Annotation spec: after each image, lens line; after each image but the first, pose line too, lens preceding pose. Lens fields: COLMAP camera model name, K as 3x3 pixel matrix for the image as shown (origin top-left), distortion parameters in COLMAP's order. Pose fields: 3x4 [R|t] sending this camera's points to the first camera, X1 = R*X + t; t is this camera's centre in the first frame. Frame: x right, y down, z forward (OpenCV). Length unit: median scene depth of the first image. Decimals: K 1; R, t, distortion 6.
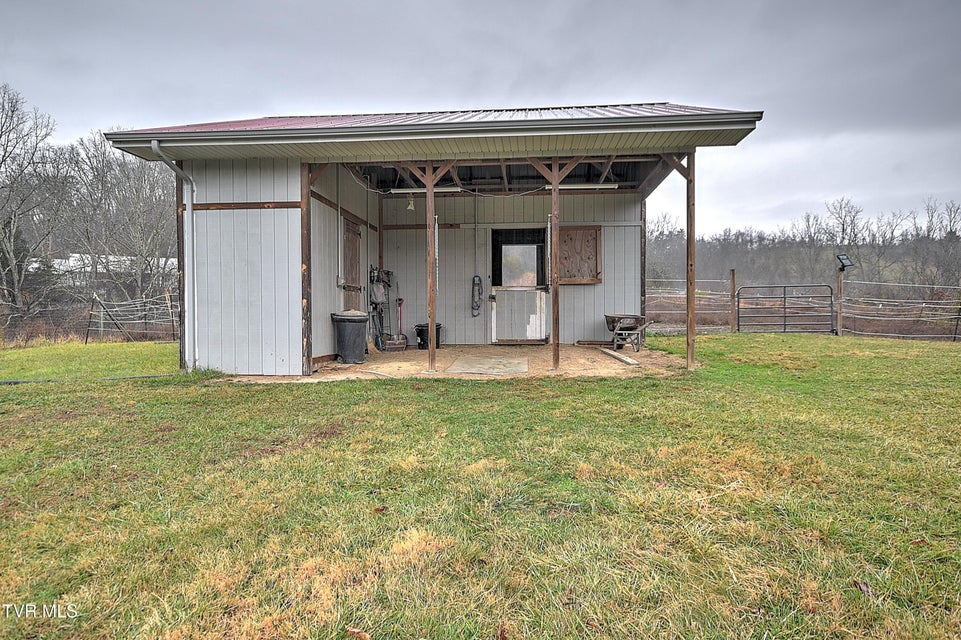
lens RADIAL K [[545.8, 0, 480.5], [0, 545.8, 320.0], [0, 0, 1]] dist [0.029622, 0.001182]
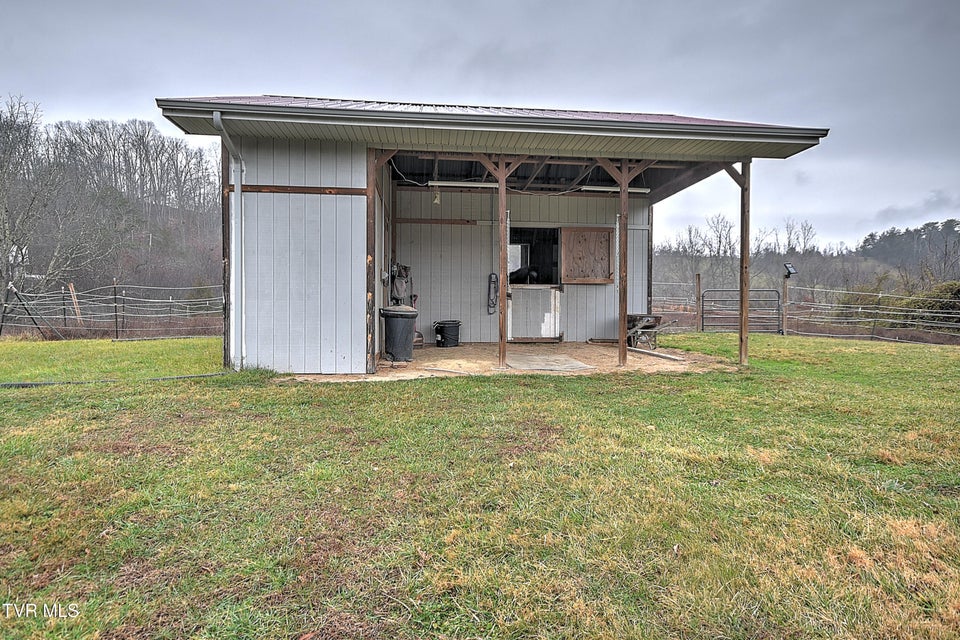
lens RADIAL K [[545.2, 0, 480.0], [0, 545.2, 320.0], [0, 0, 1]] dist [0.029622, 0.001182]
pose [[0.981506, 0.009245, 0.191206, -0.294426], [-0.008975, 0.999957, -0.002280, 0.008873], [-0.191219, 0.000522, 0.981547, 0.039214]]
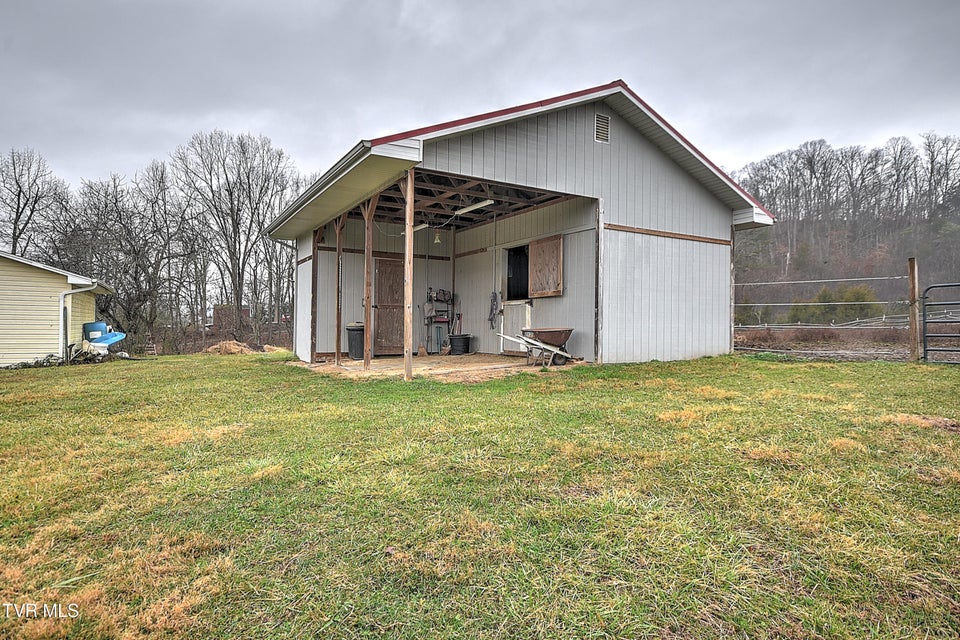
lens RADIAL K [[545.2, 0, 480.0], [0, 545.2, 320.0], [0, 0, 1]] dist [0.029622, 0.001182]
pose [[0.570433, 0.001171, -0.821343, 1.196415], [-0.021072, 0.999691, -0.013210, -0.011956], [0.821074, 0.024842, 0.570281, 0.458953]]
